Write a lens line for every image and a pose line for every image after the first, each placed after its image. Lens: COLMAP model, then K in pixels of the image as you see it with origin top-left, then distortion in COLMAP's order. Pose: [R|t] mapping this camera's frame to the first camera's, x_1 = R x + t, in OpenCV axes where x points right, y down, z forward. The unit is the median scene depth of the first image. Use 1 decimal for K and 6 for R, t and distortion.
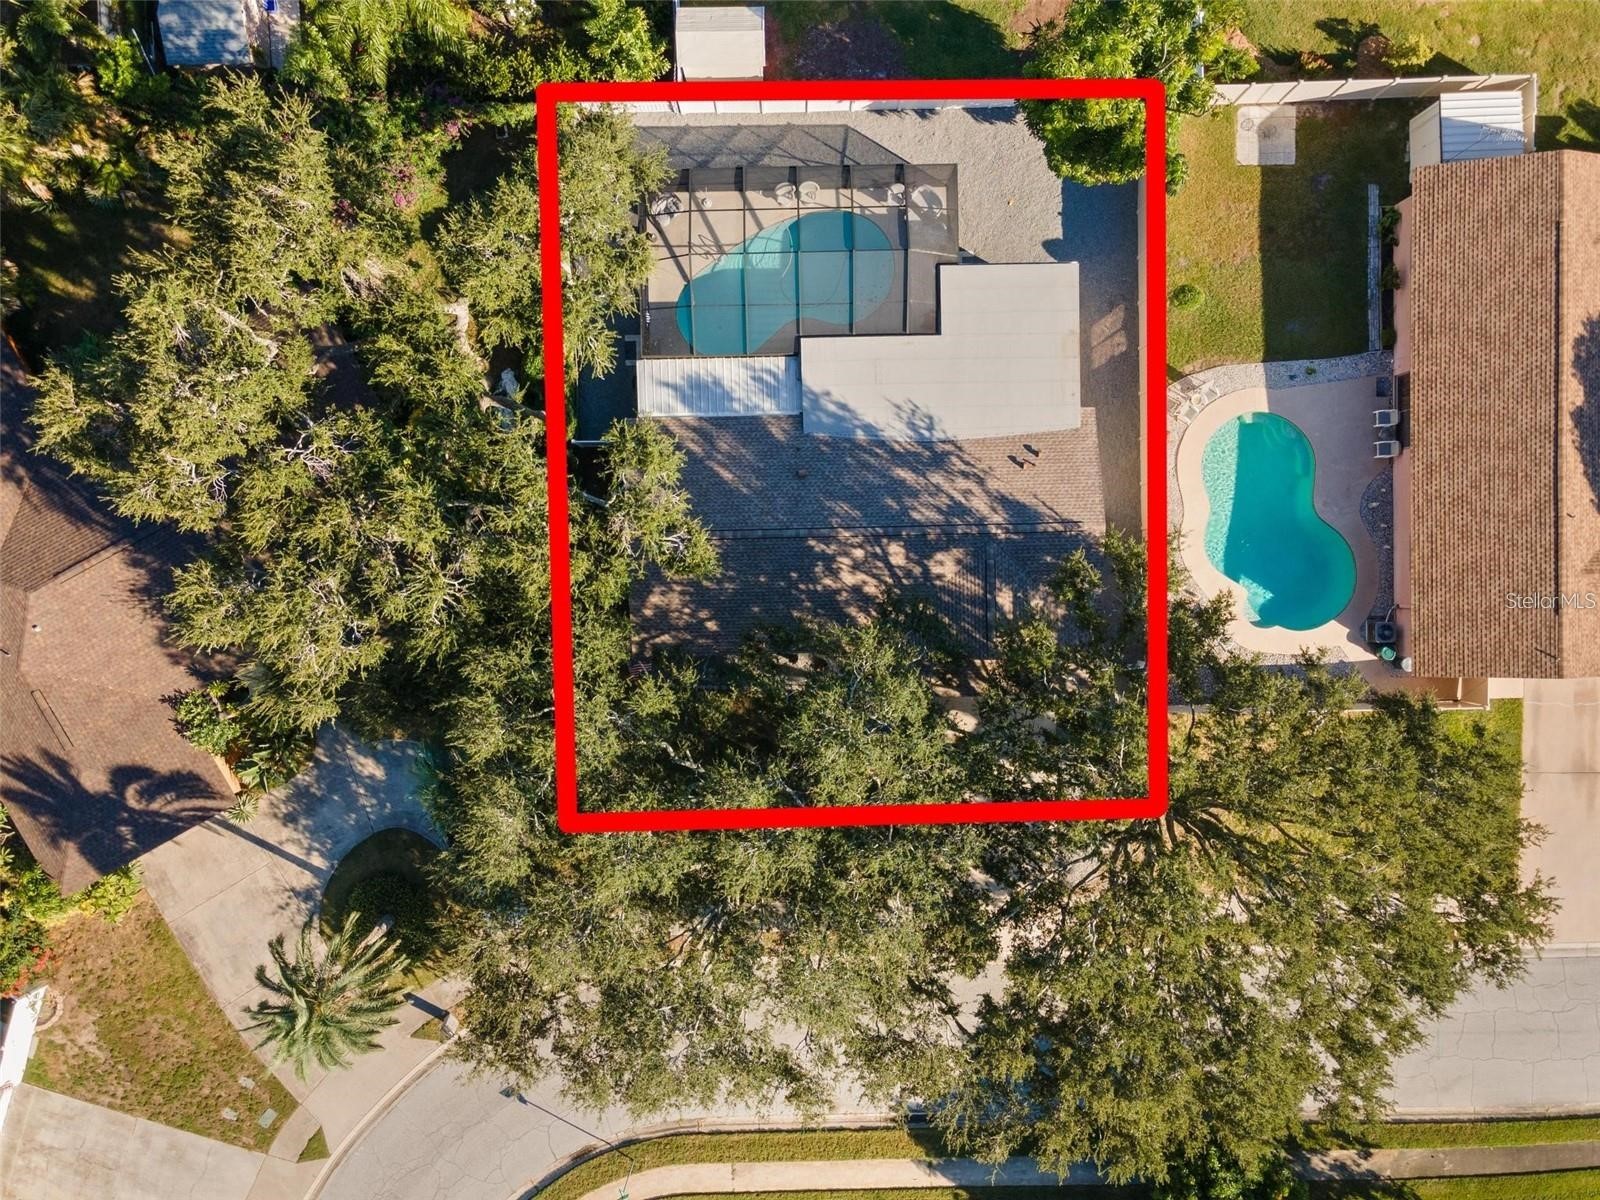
lens RADIAL K [[1167.1, 0, 789.3], [0, 1167.1, 598.5], [0, 0, 1]] dist [0.036892, 0.008393]
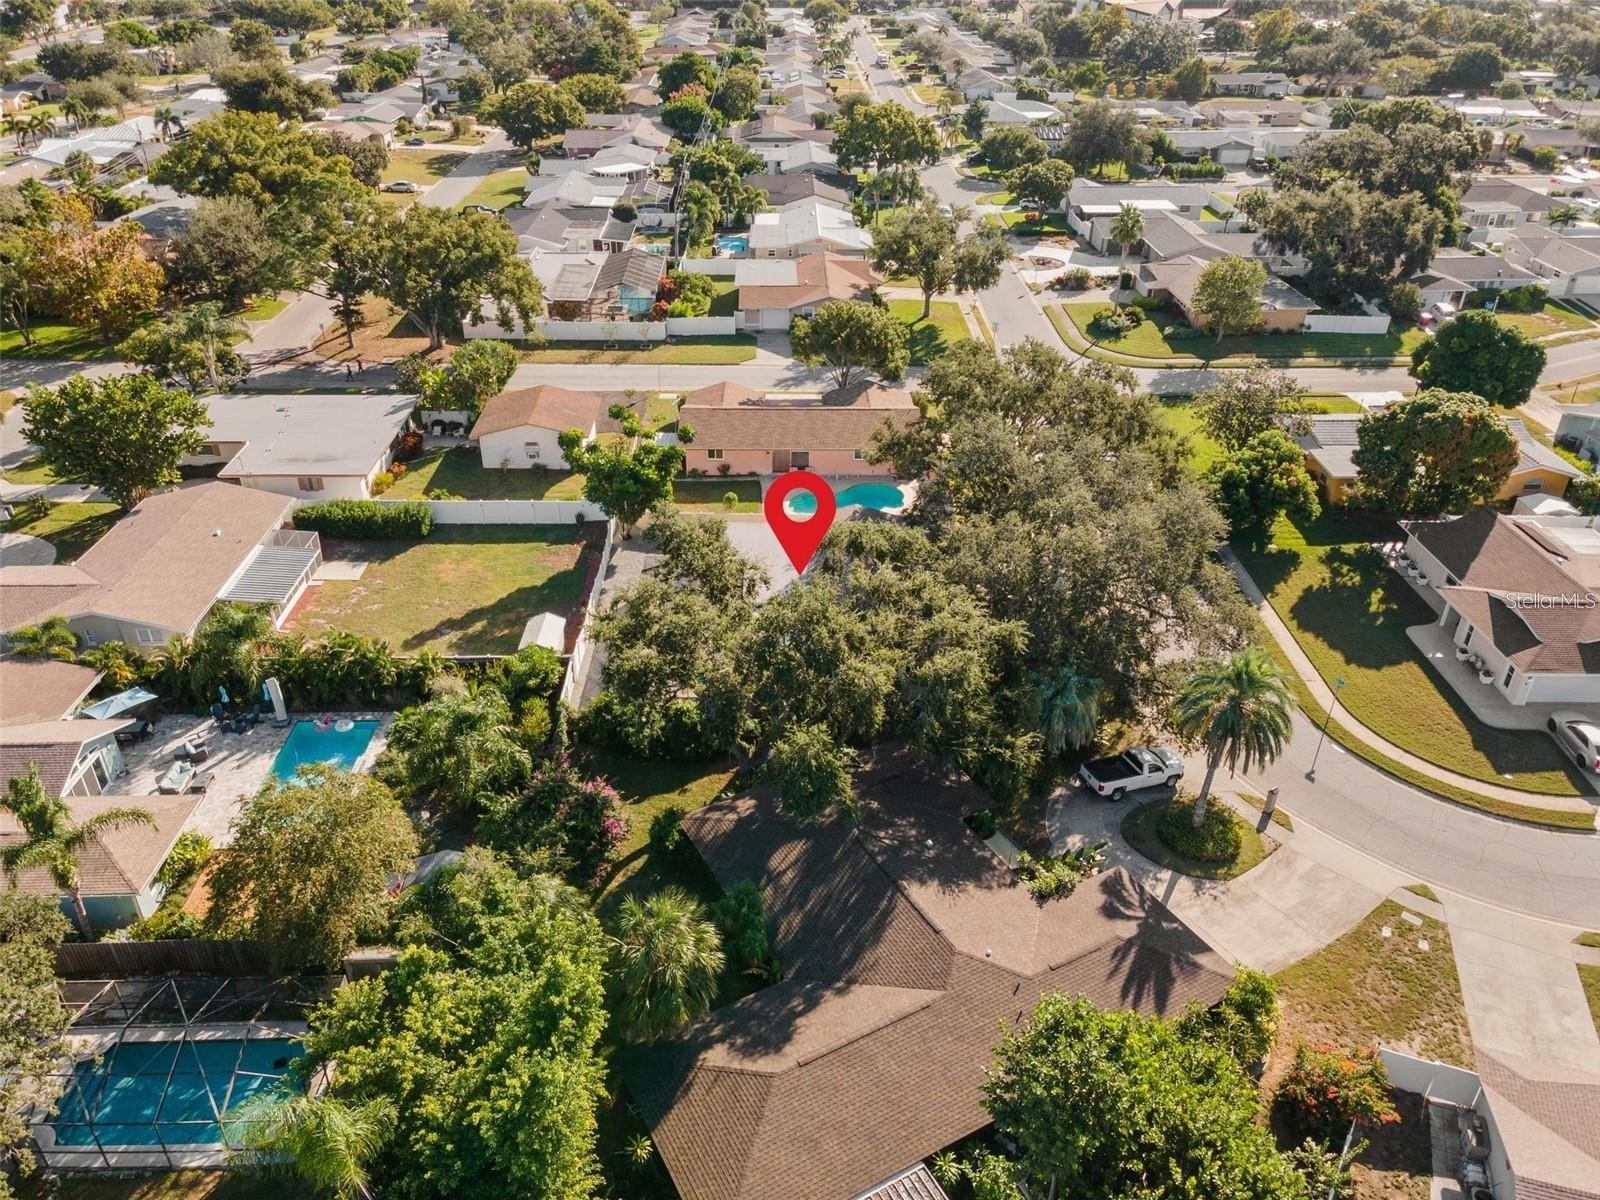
lens RADIAL K [[1167.1, 0, 789.3], [0, 1167.1, 598.5], [0, 0, 1]] dist [0.036892, 0.008393]
pose [[0.014155, -0.512652, 0.858480, -1.284926], [0.999807, -0.004458, -0.019148, -0.124018], [0.013643, 0.858585, 0.512490, 0.176366]]
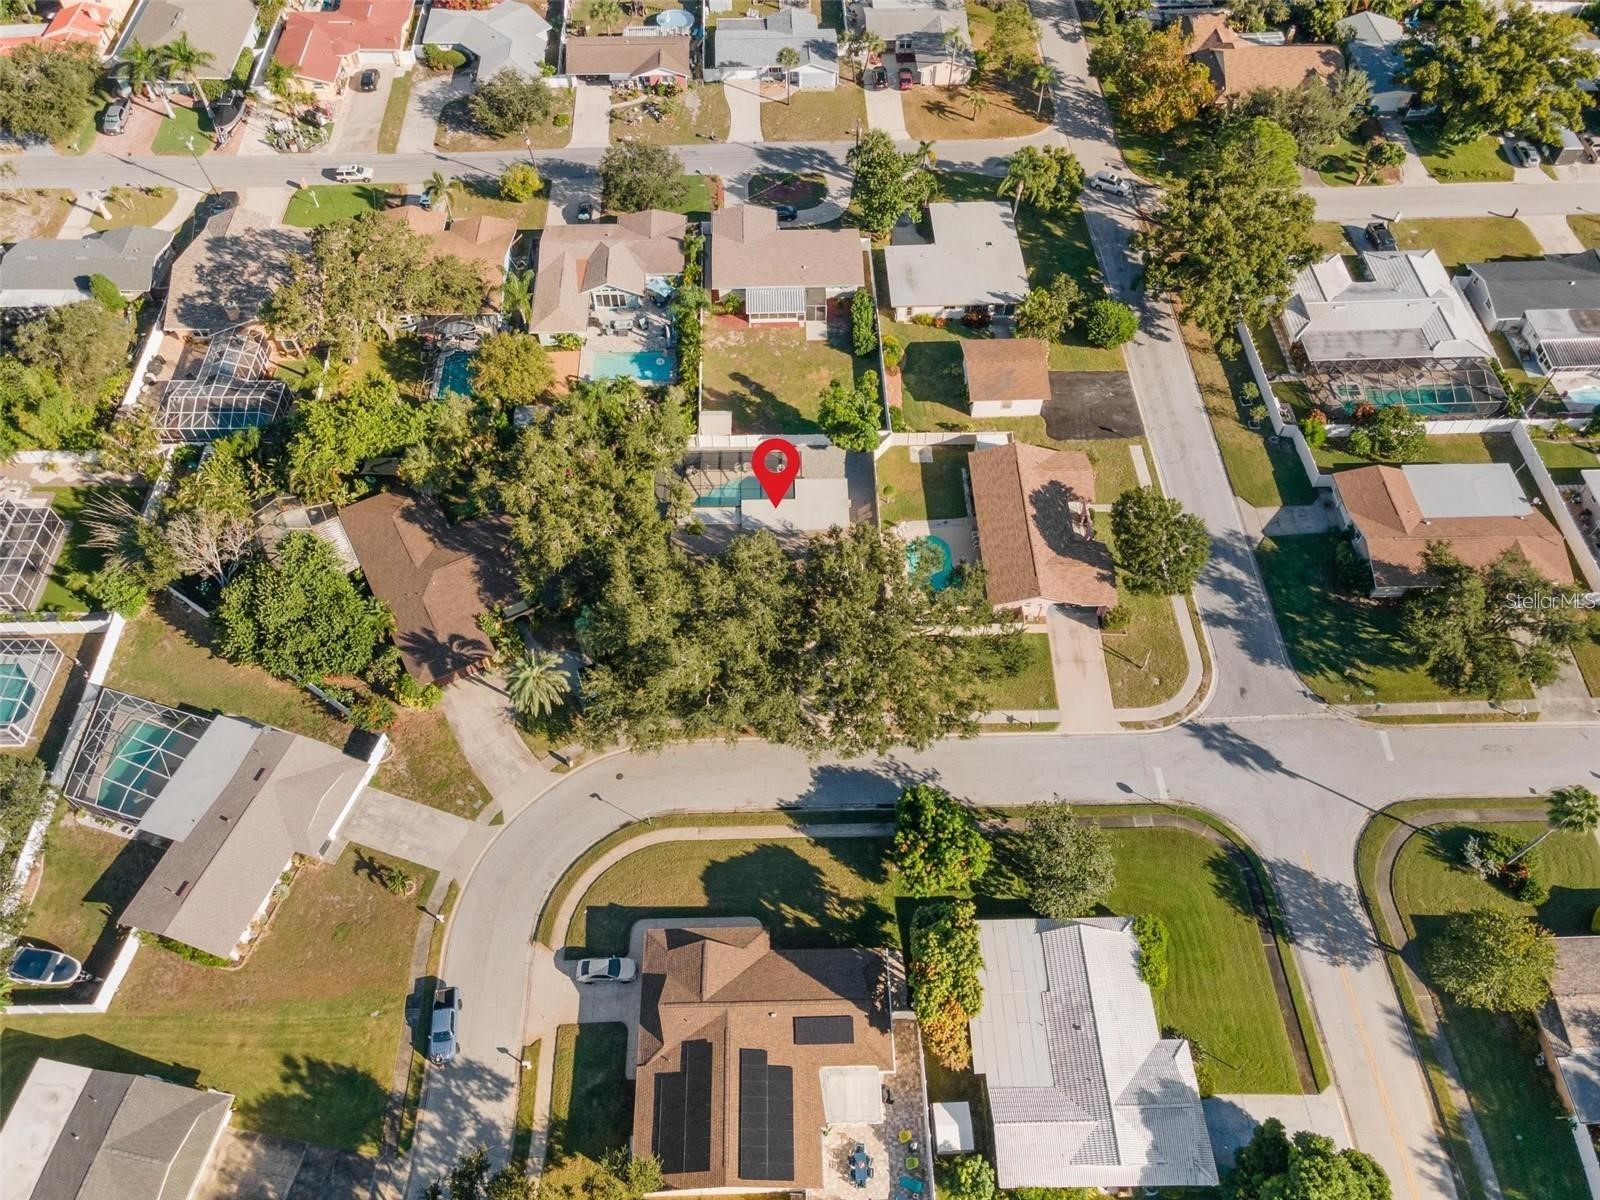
lens RADIAL K [[1178.6, 0, 791.2], [0, 1178.6, 591.2], [0, 0, 1]] dist [0.036217, 0.006567]
pose [[0.999987, 0.000048, -0.005041, 0.127158], [-0.003068, 0.799275, -0.600957, 1.439141], [0.004001, 0.600965, 0.799265, -0.922929]]
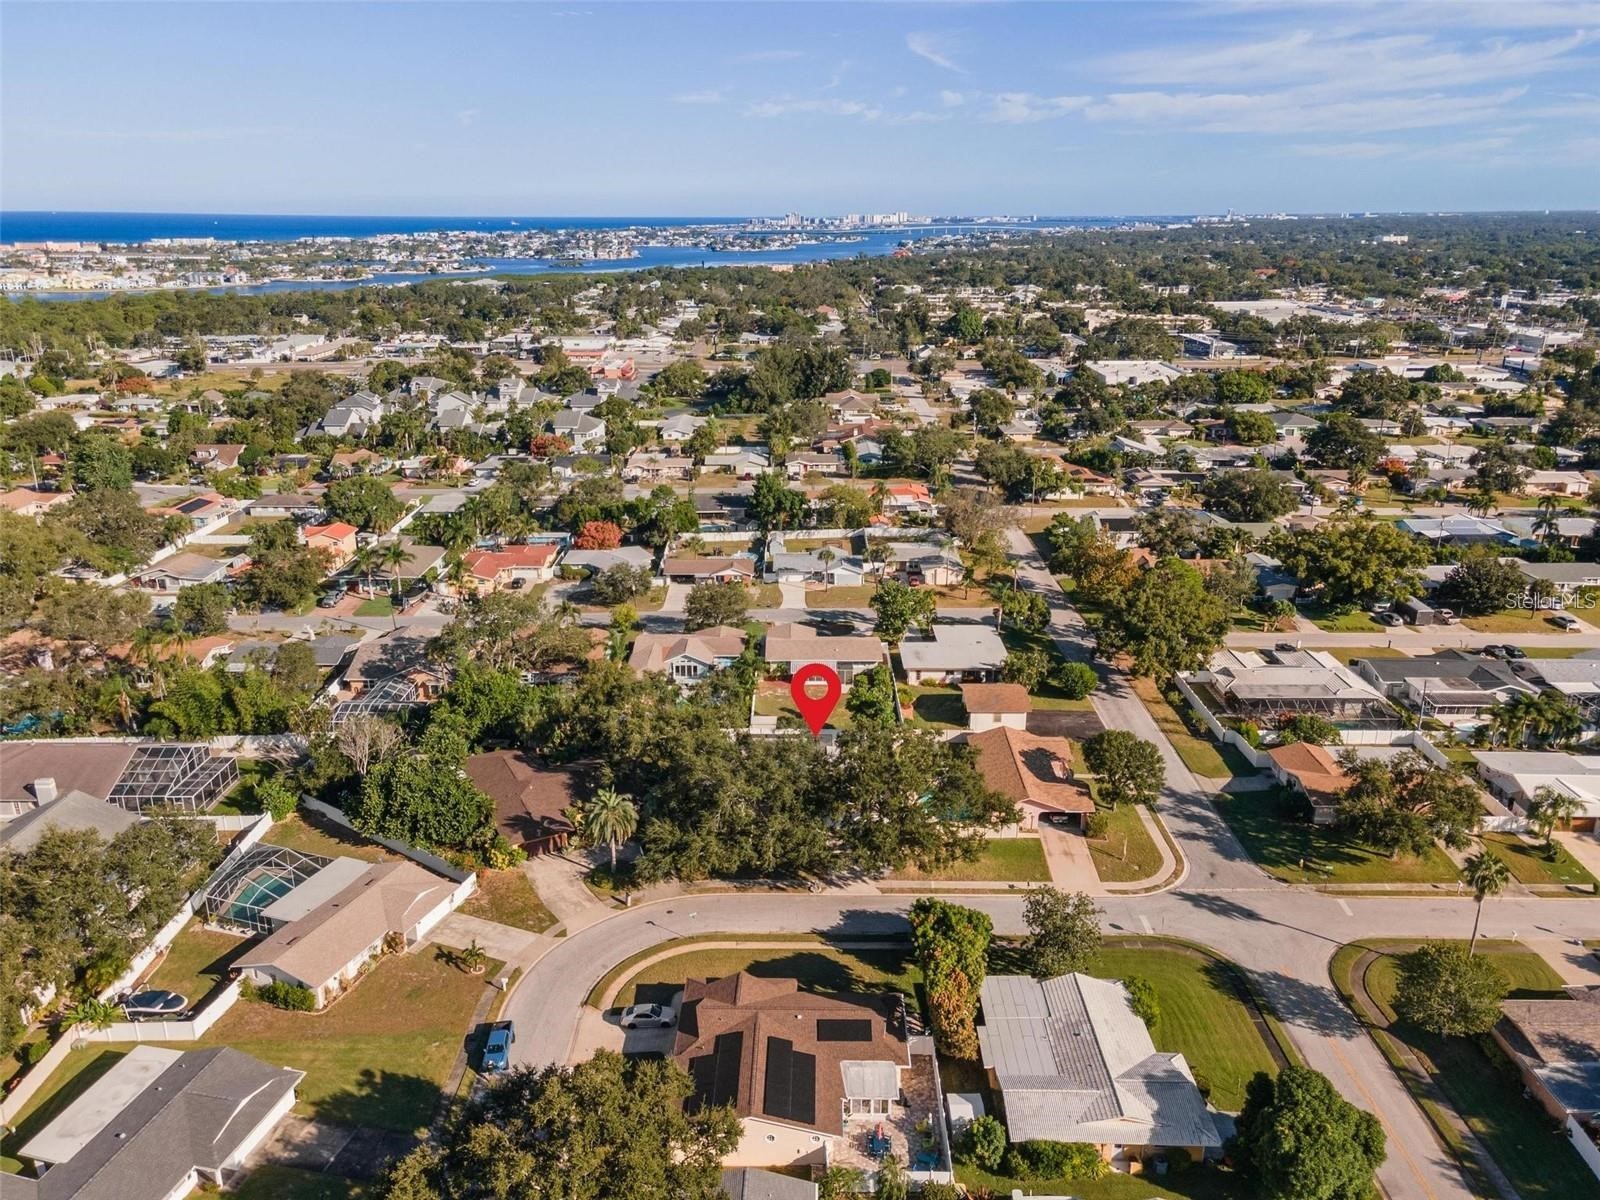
lens RADIAL K [[1167.1, 0, 789.3], [0, 1167.1, 598.5], [0, 0, 1]] dist [0.036892, 0.008393]
pose [[0.998993, 0.006620, -0.044371, 0.158096], [-0.044336, 0.296840, -0.953898, 2.572582], [0.006856, 0.954904, 0.296834, -0.342684]]
